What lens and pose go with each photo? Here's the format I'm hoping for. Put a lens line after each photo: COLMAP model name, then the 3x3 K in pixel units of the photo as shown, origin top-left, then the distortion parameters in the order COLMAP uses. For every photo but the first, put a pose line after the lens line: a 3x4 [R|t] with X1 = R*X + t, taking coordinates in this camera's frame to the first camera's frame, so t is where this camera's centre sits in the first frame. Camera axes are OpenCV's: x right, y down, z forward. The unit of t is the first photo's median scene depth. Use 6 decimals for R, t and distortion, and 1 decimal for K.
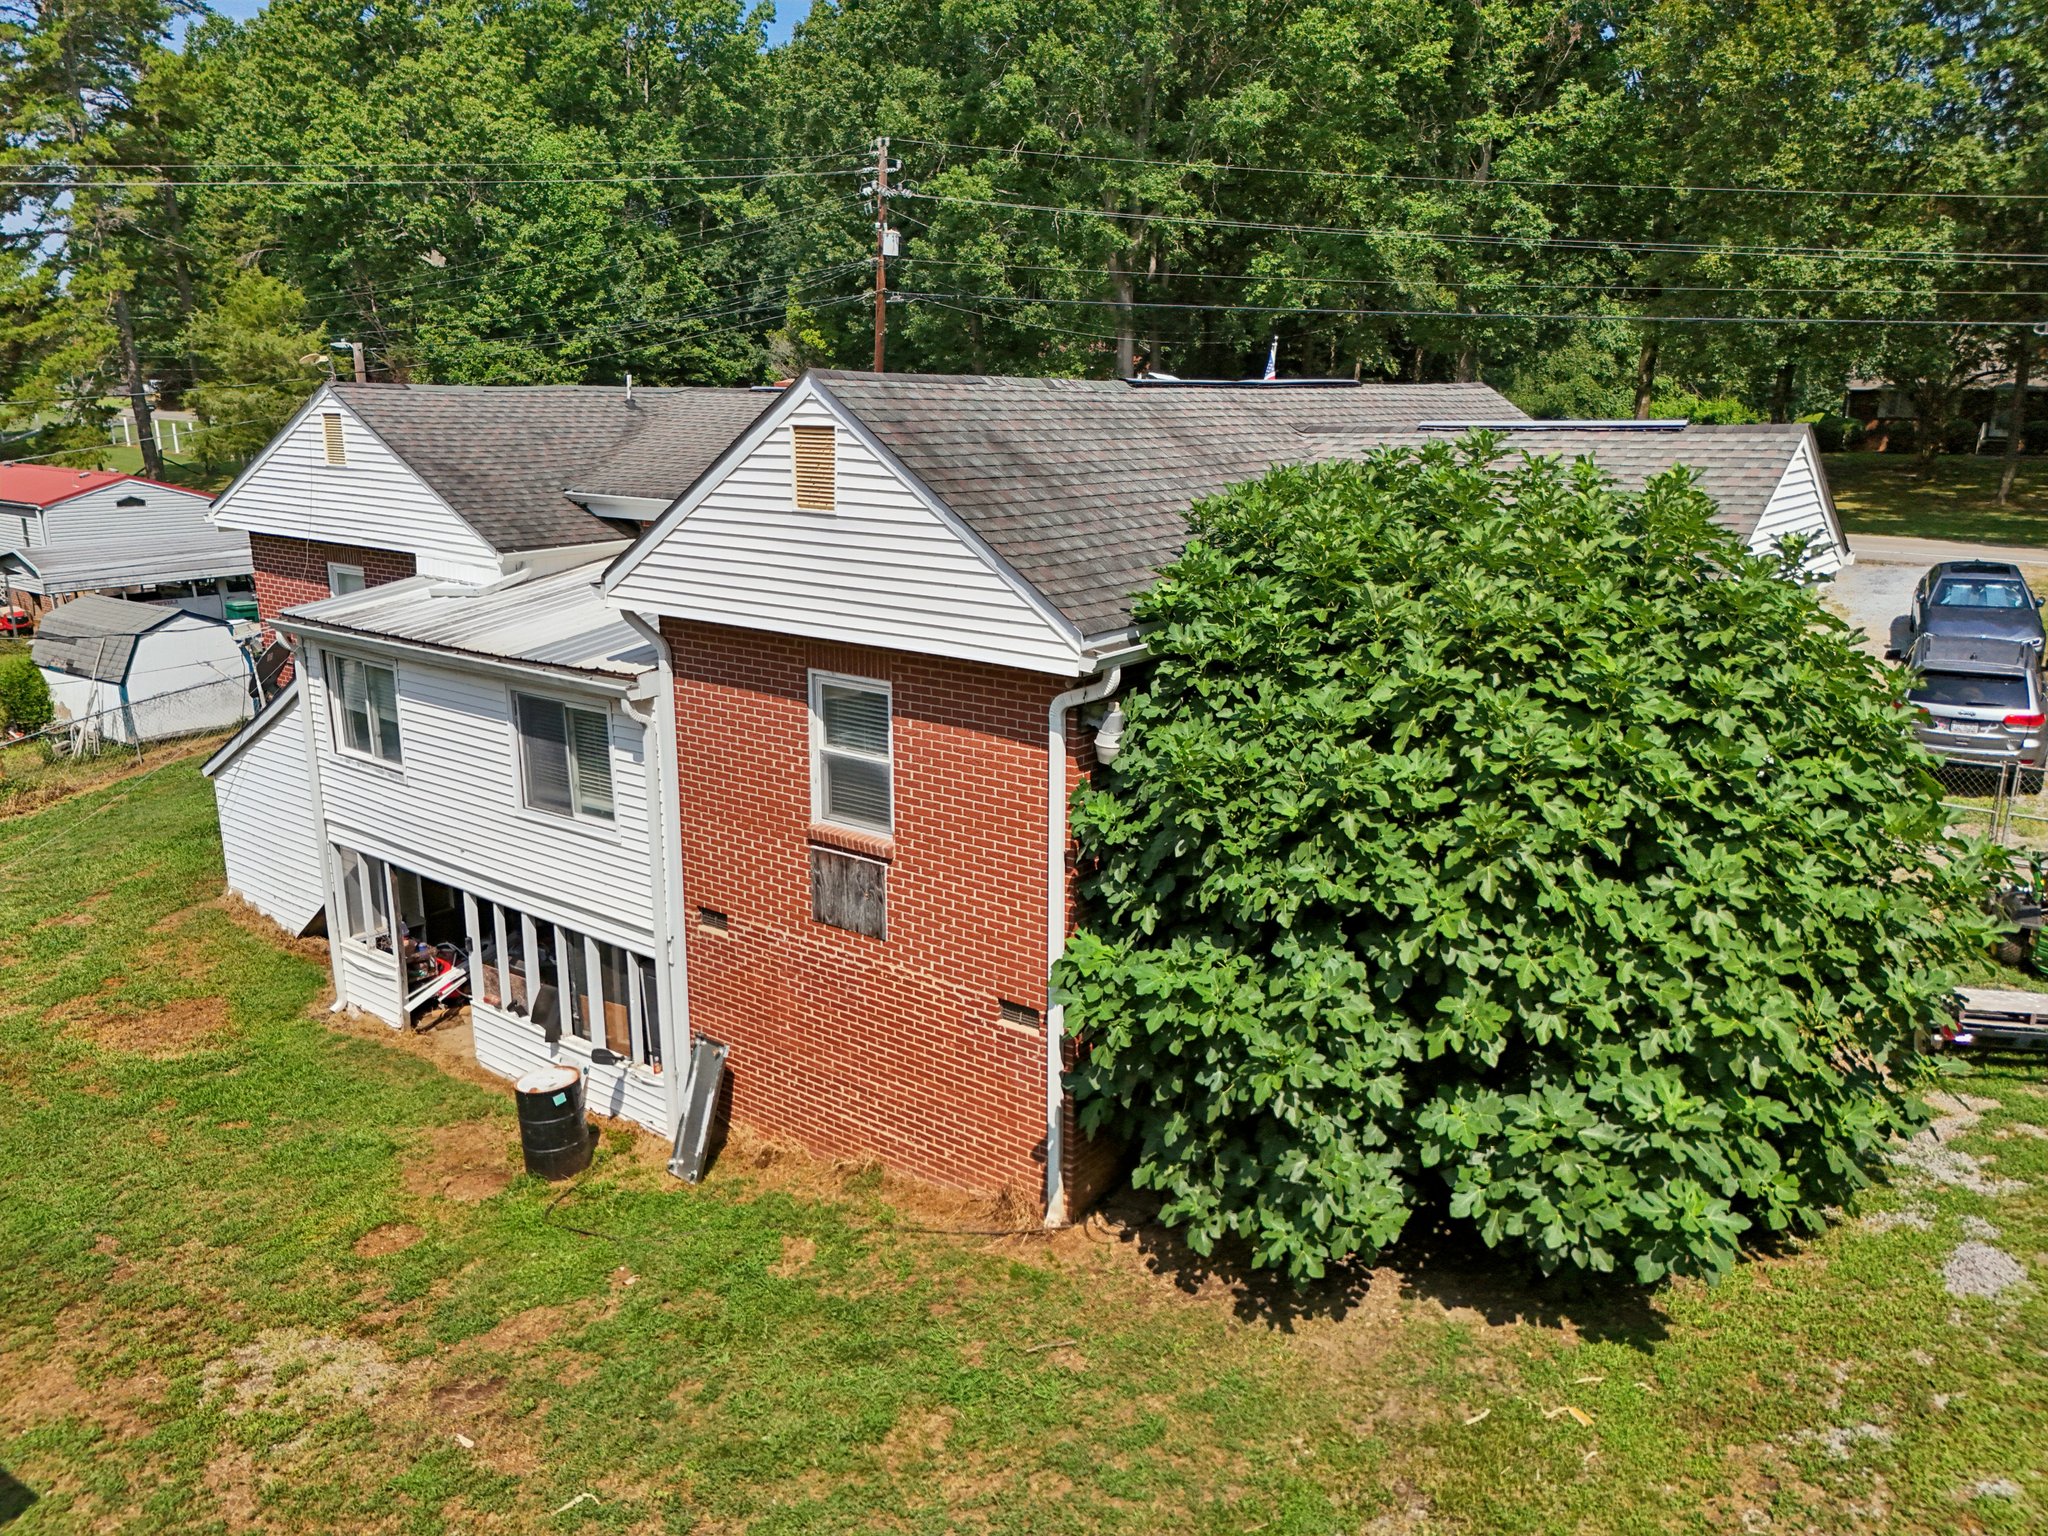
lens RADIAL K [[1512.9, 0, 1024.0], [0, 1512.9, 768.0], [0, 0, 1]] dist [0.063036, -0.060090]
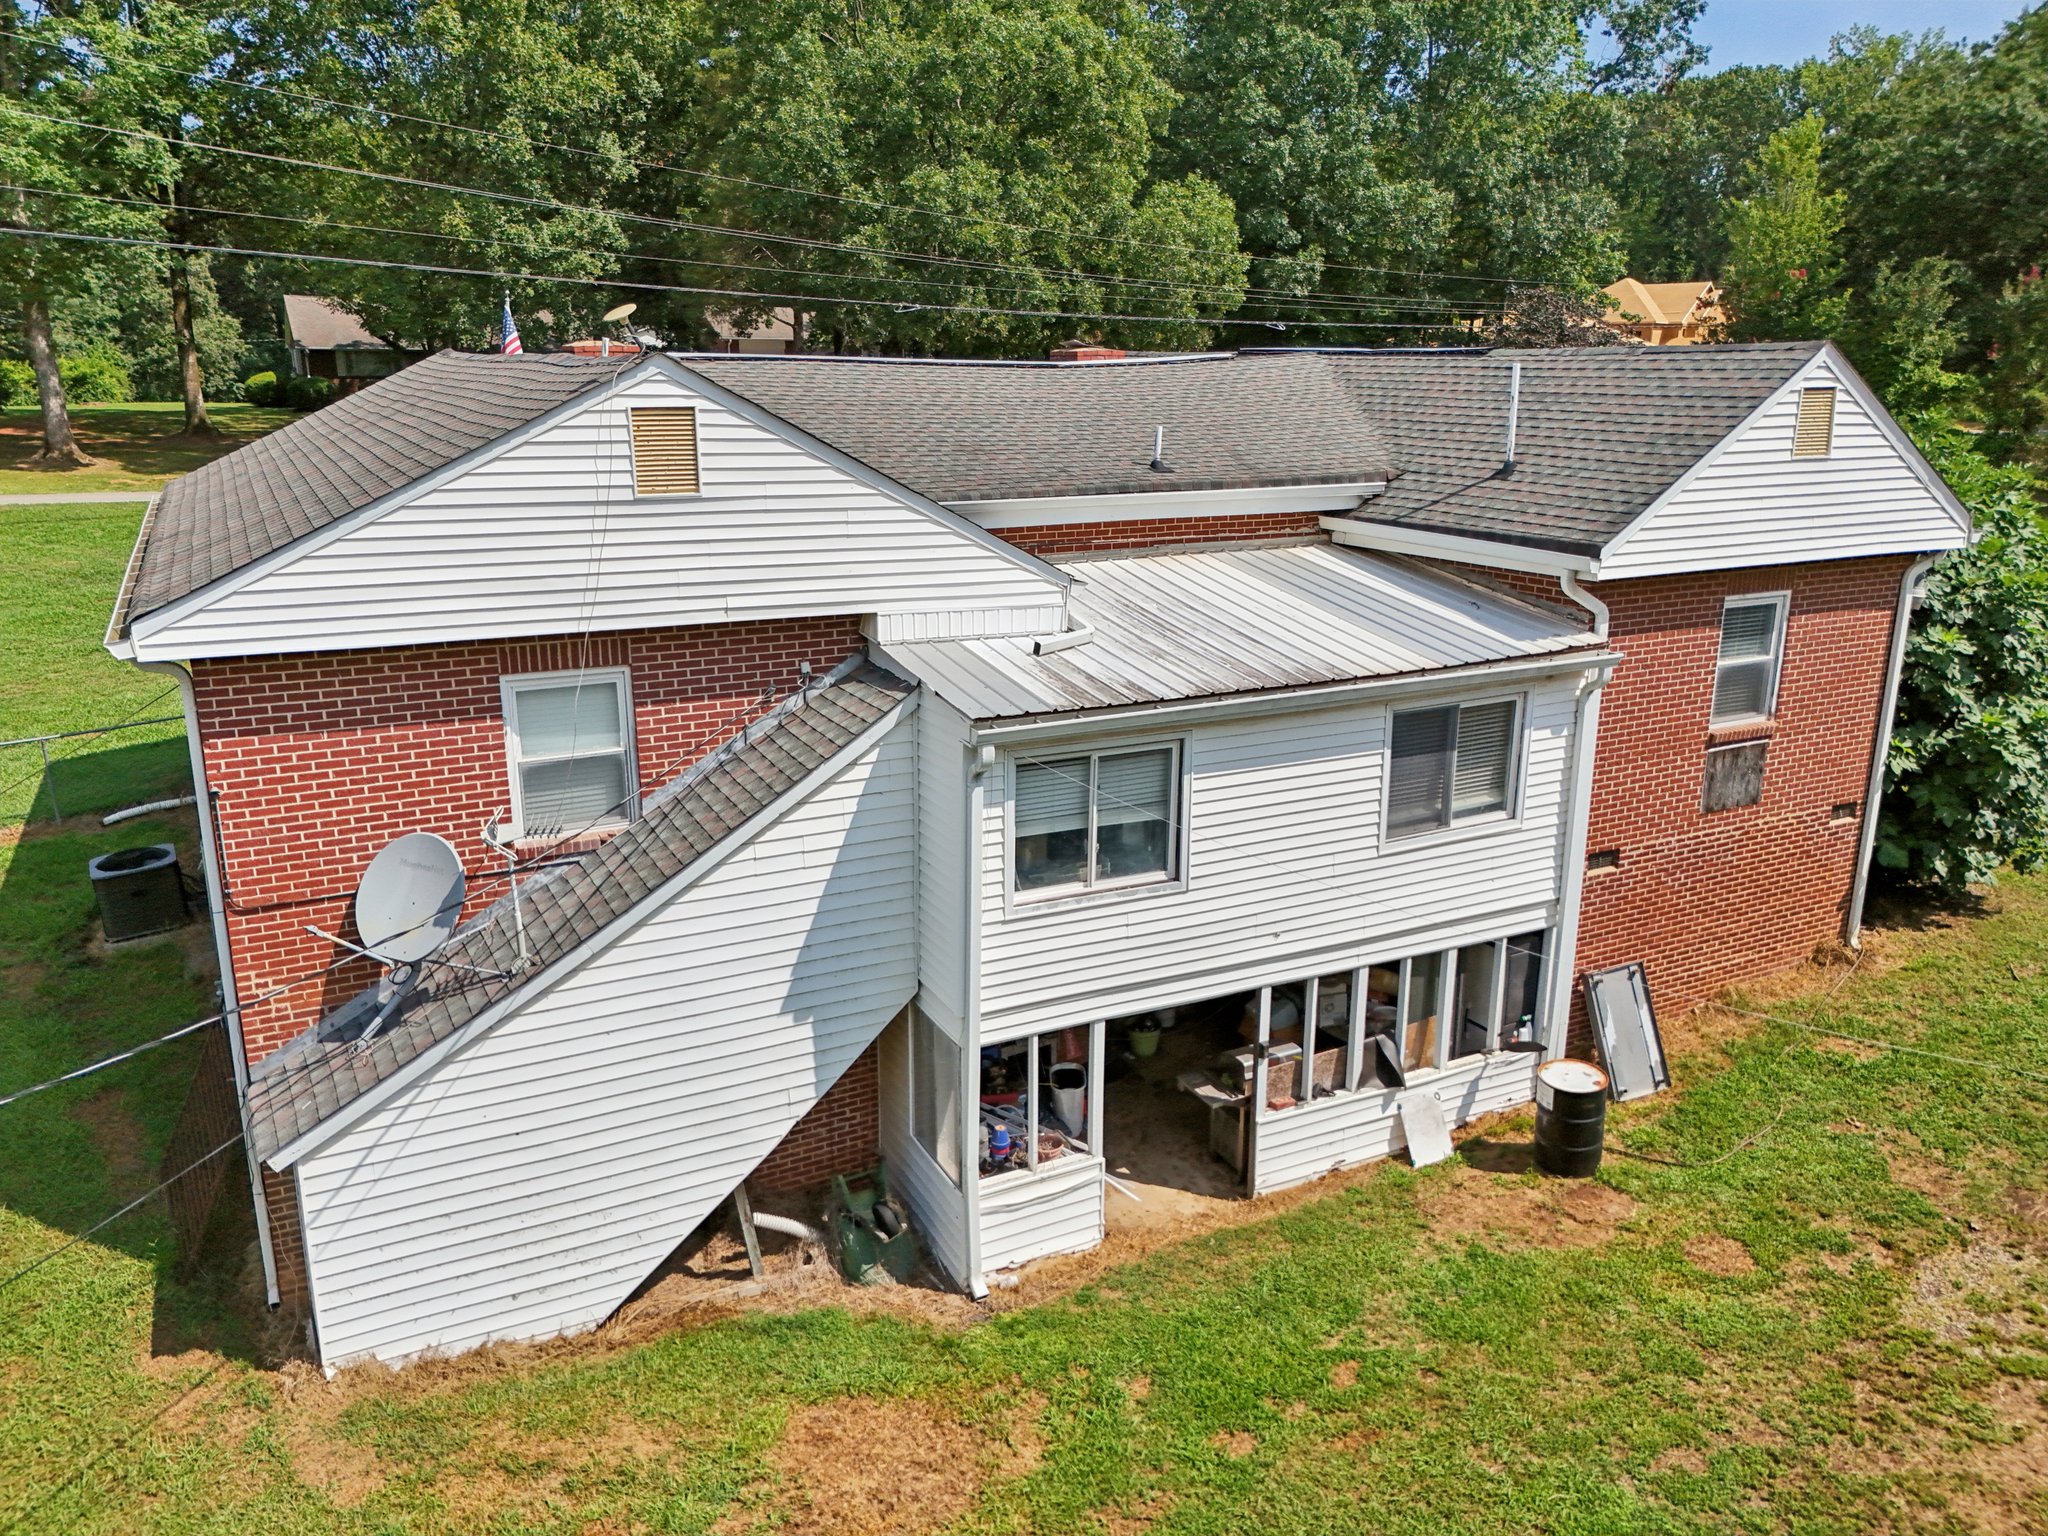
lens RADIAL K [[1512.9, 0, 1024.0], [0, 1512.9, 768.0], [0, 0, 1]] dist [0.063036, -0.060090]
pose [[0.417435, -0.241501, 0.876028, -1.331339], [0.218213, 0.962470, 0.161351, -0.229470], [-0.882117, 0.123808, 0.454467, 0.887336]]
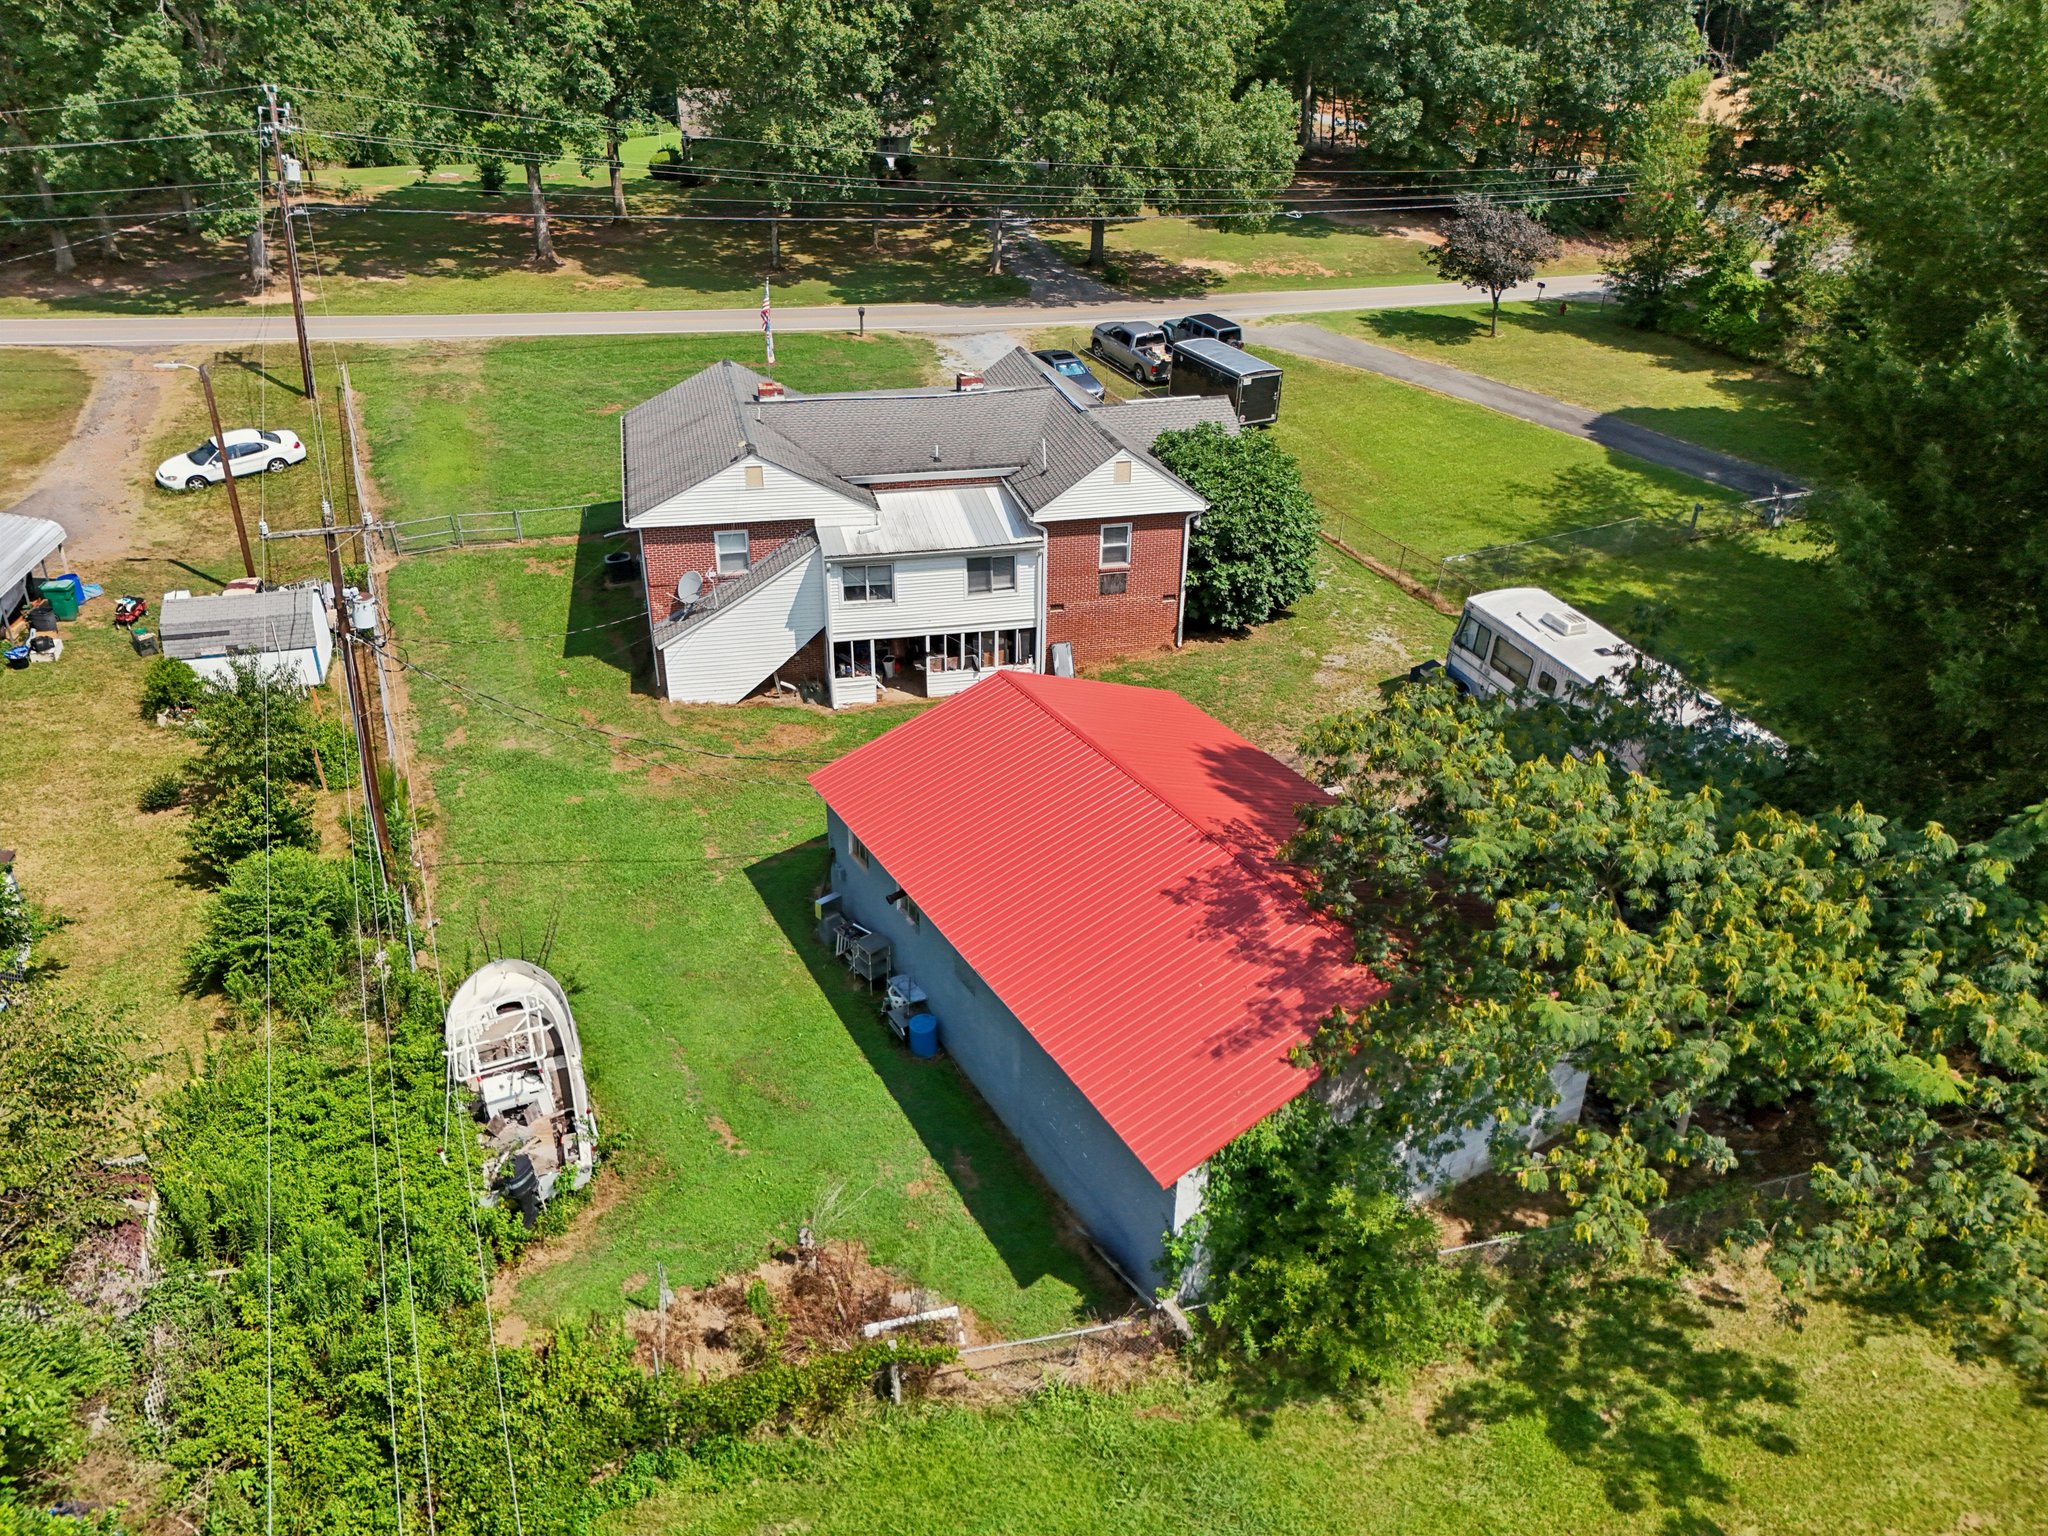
lens RADIAL K [[1493.4, 0, 1024.0], [0, 1493.4, 768.0], [0, 0, 1]] dist [0.141006, -0.201996]
pose [[0.623122, -0.365585, 0.691423, -2.697831], [0.180395, 0.927376, 0.327768, -0.672780], [-0.761036, -0.079510, 0.643819, -1.096324]]
